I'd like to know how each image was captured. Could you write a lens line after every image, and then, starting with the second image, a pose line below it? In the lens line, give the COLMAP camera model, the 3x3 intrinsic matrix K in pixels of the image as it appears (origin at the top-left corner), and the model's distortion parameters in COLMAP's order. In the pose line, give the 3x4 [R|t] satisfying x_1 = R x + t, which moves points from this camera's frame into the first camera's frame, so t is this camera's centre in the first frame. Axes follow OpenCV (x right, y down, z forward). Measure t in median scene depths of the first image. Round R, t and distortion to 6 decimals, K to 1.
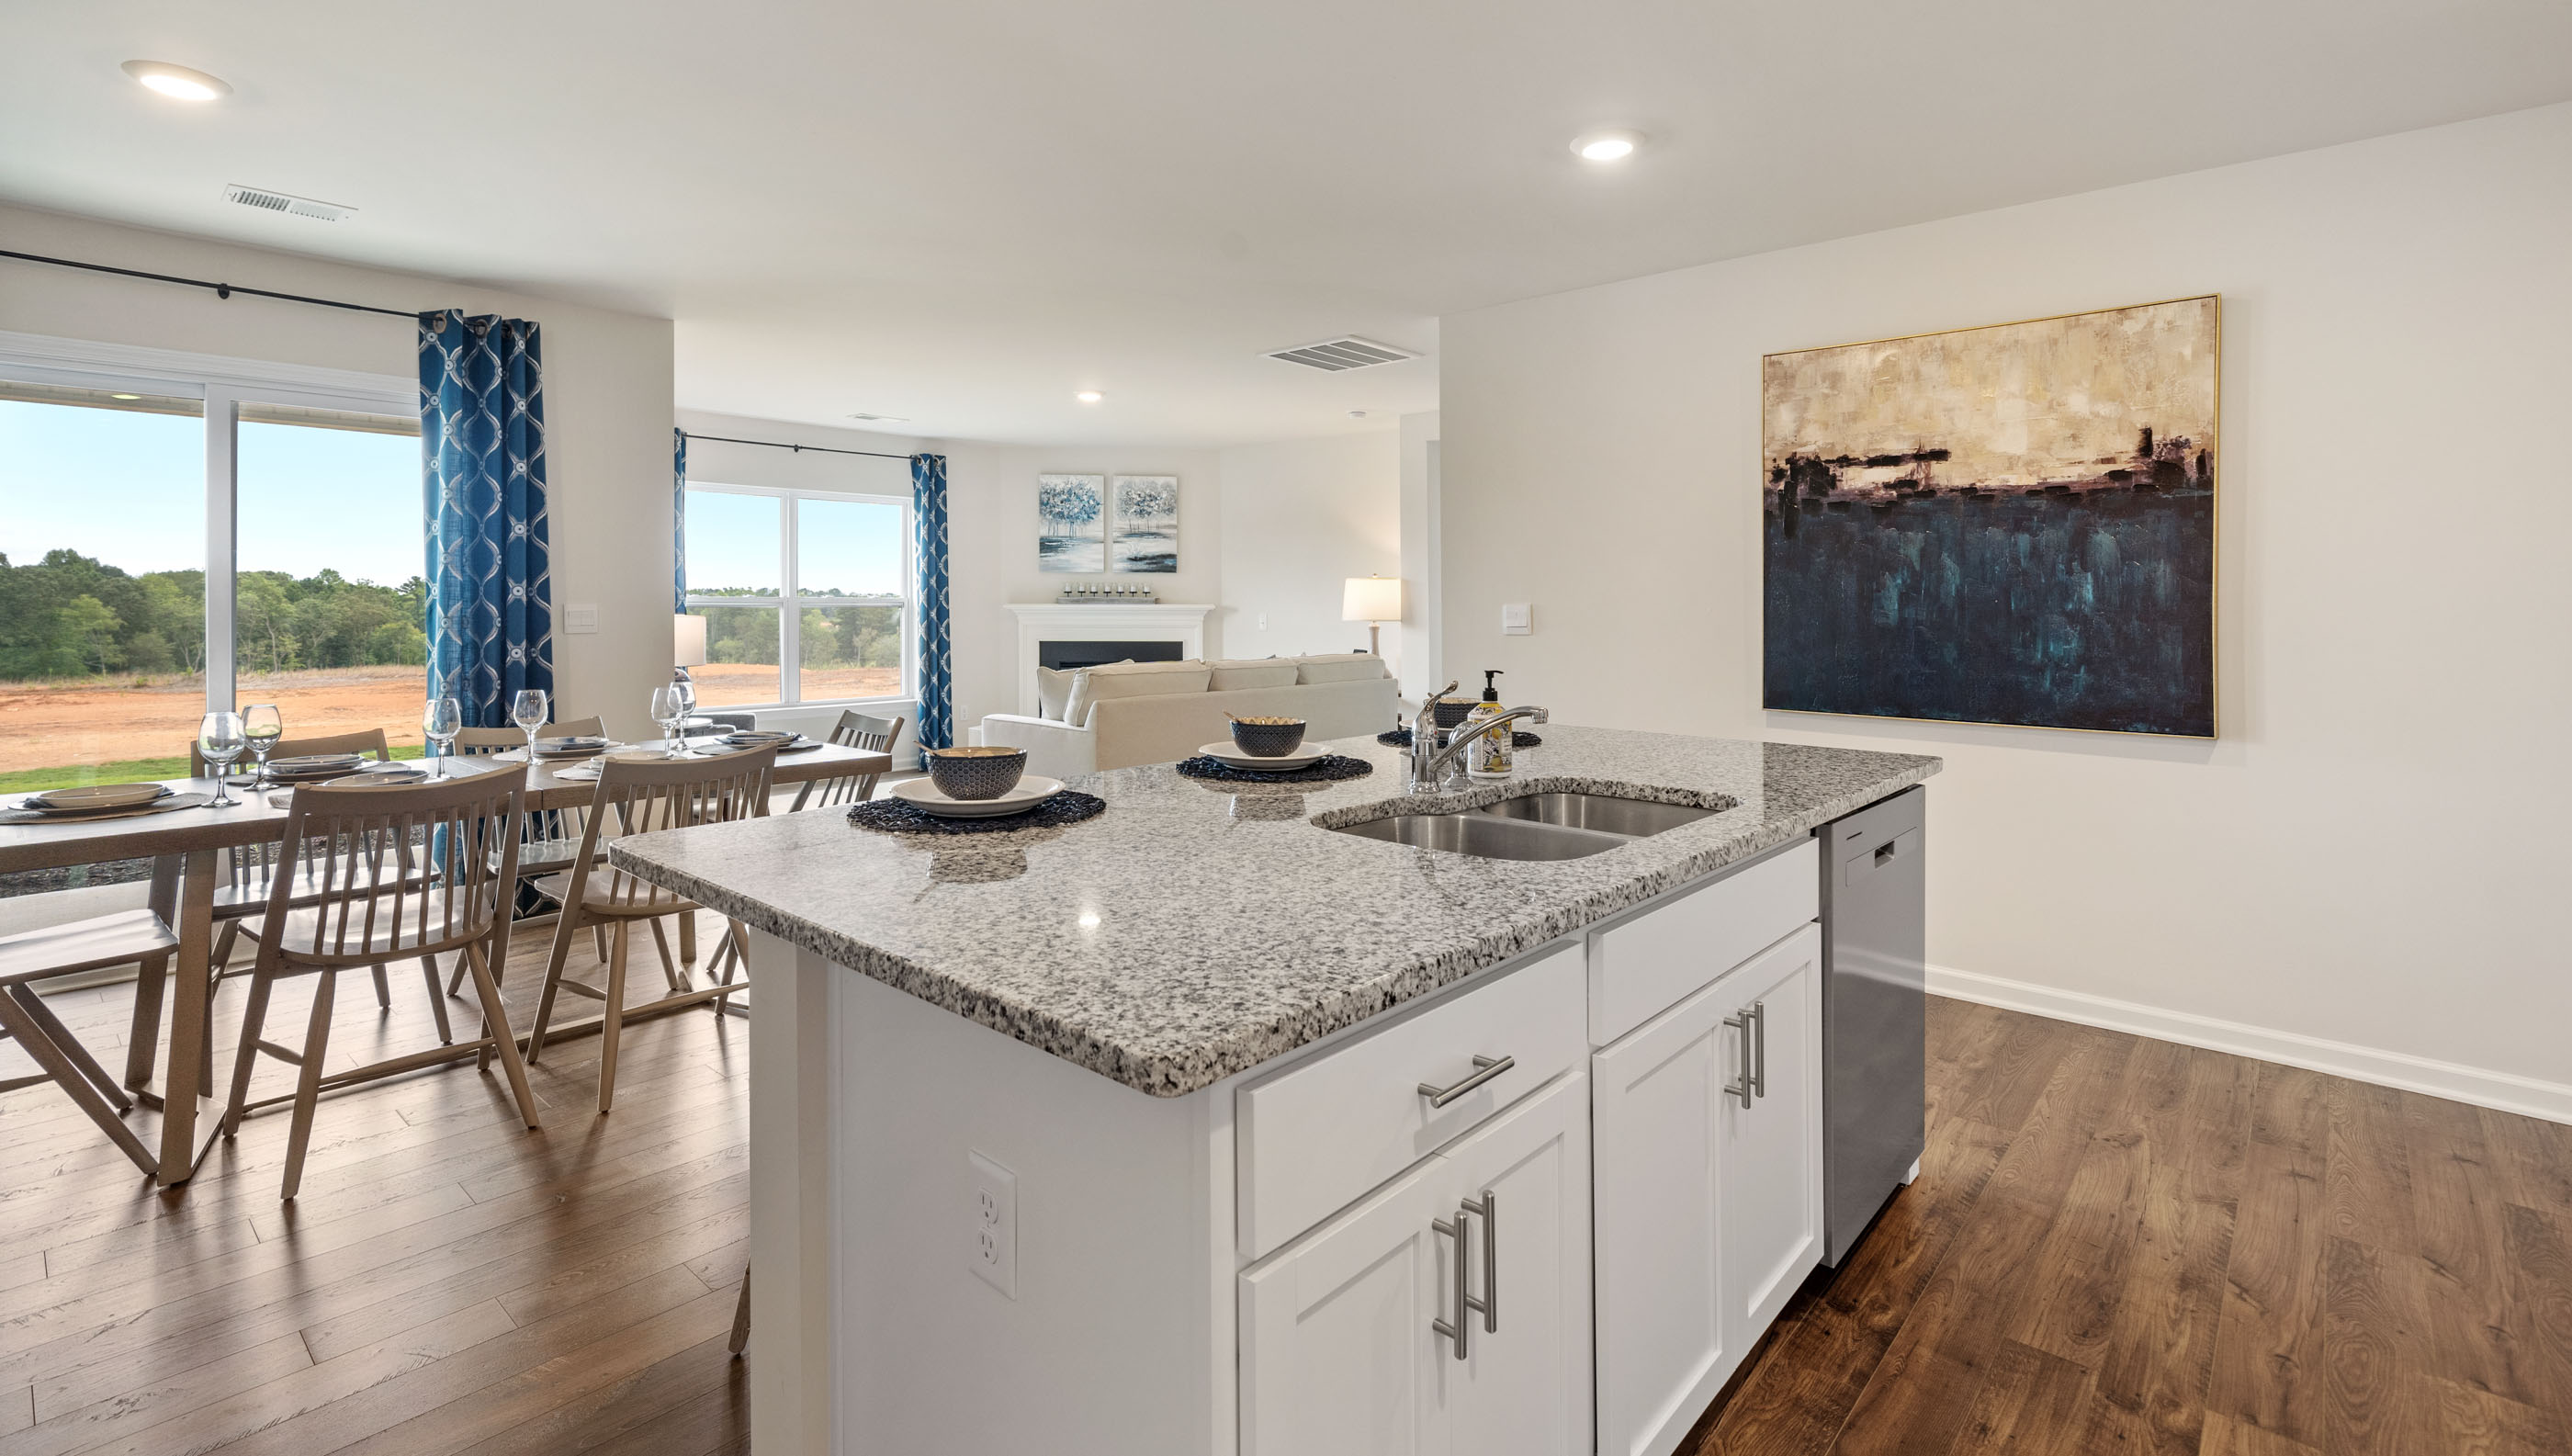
lens RADIAL K [[1170.7, 0, 1287.9], [0, 1170.7, 636.7], [0, 0, 1]] dist [0.000607, -0.000024]
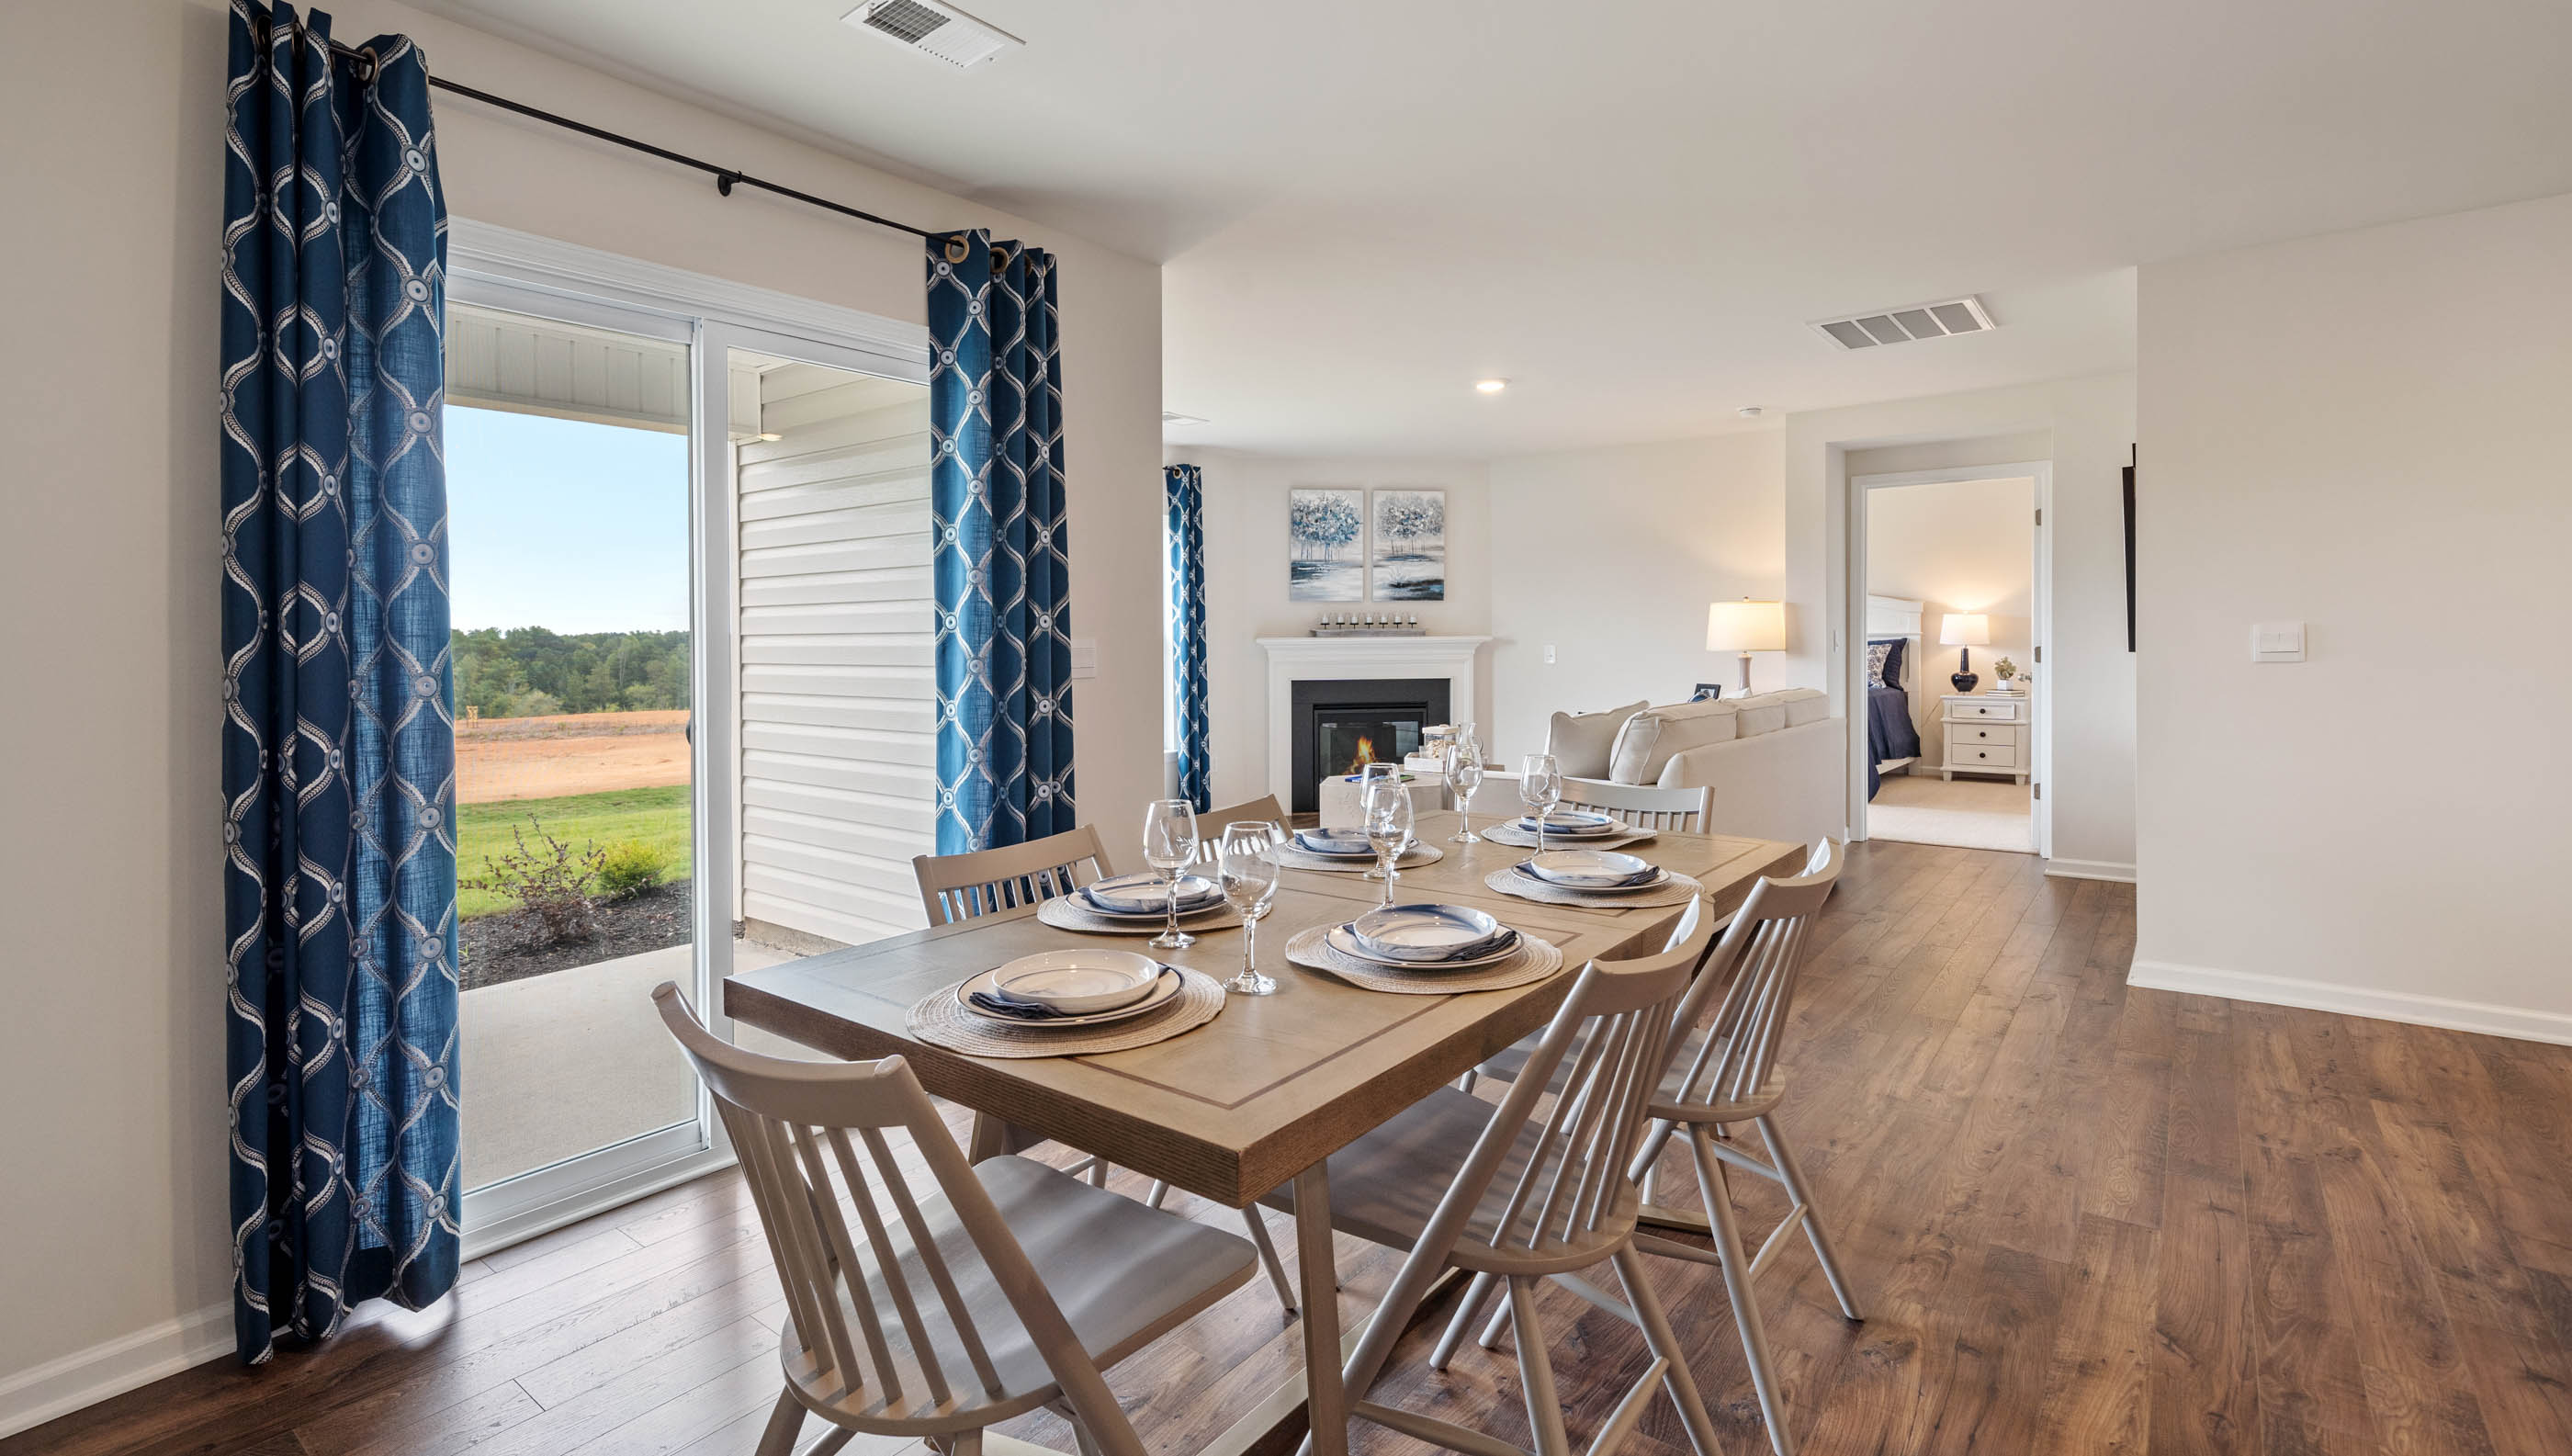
lens RADIAL K [[1171.1, 0, 1284.6], [0, 1171.1, 676.6], [0, 0, 1]] dist [0.001033, 0.000184]
pose [[0.997759, -0.015687, 0.065041, -0.290002], [0.015466, 0.999873, 0.003897, -0.002744], [-0.065094, -0.002882, 0.997875, 0.136300]]
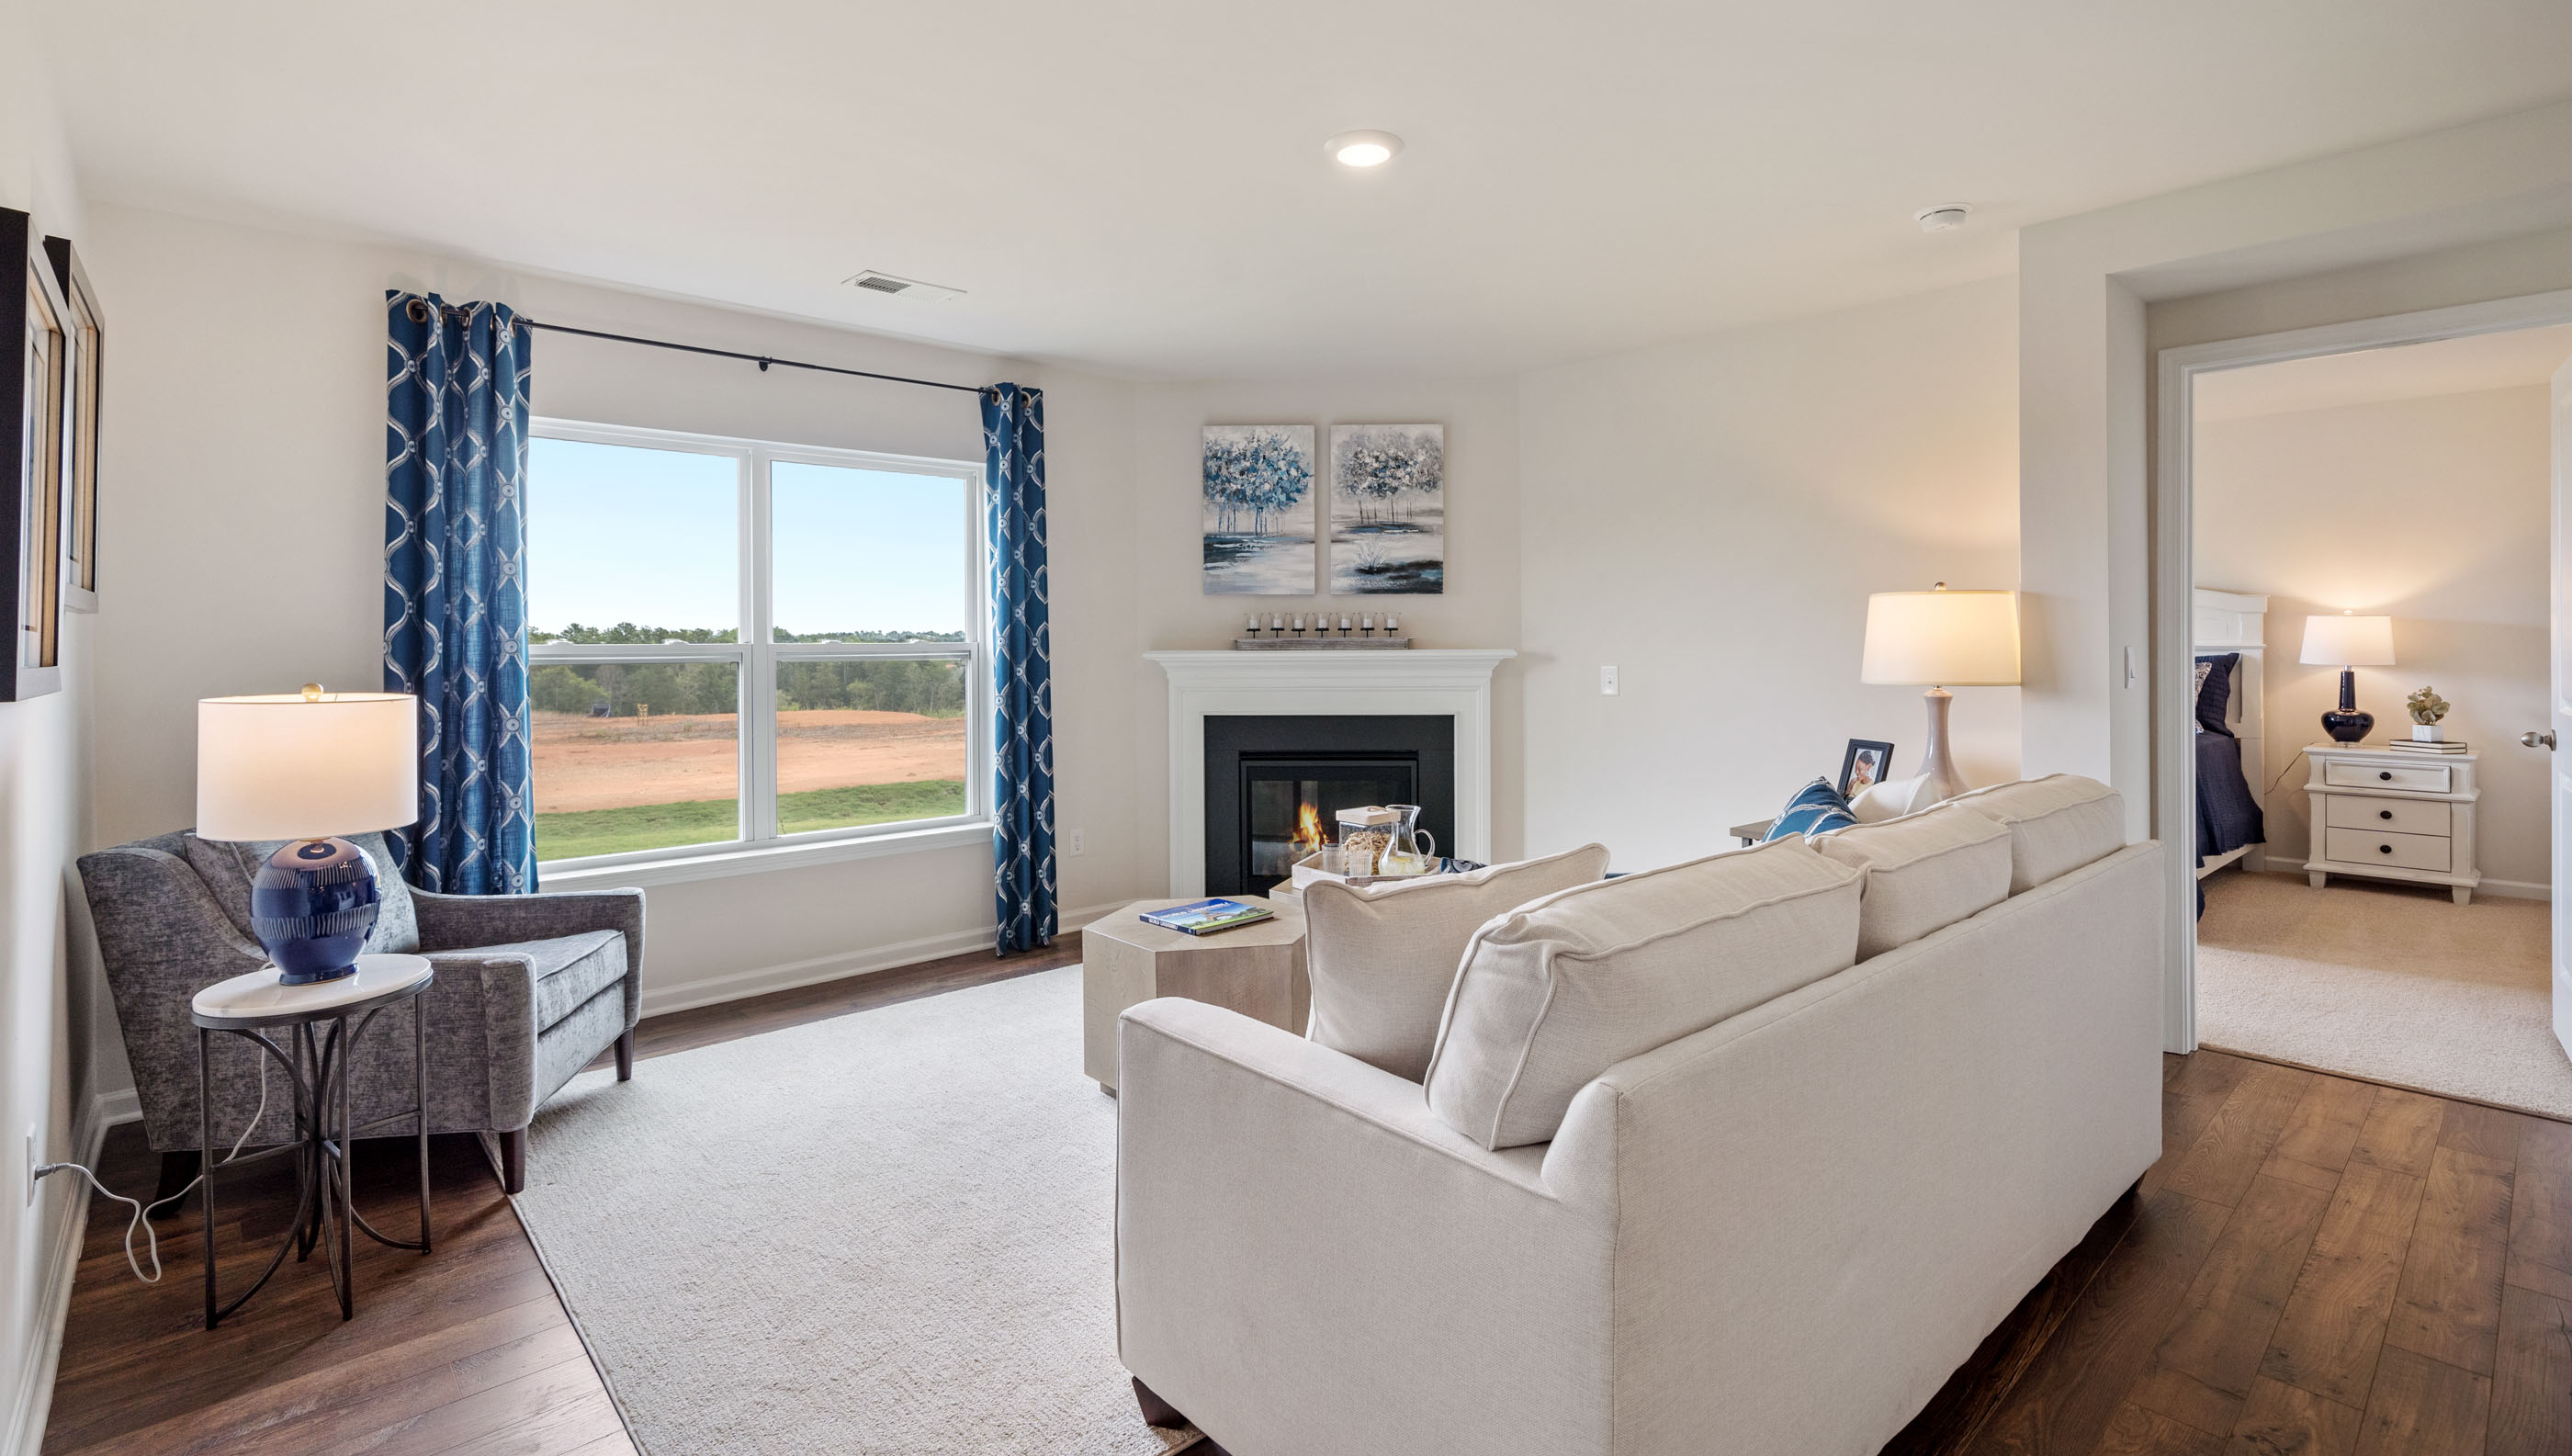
lens RADIAL K [[1166.3, 0, 1280.3], [0, 1166.3, 652.9], [0, 0, 1]] dist [0.001383, -0.000036]
pose [[0.994410, -0.008398, -0.105252, -0.121259], [0.006367, 0.999787, -0.019611, -0.016444], [0.105394, 0.018832, 0.994252, 0.459200]]
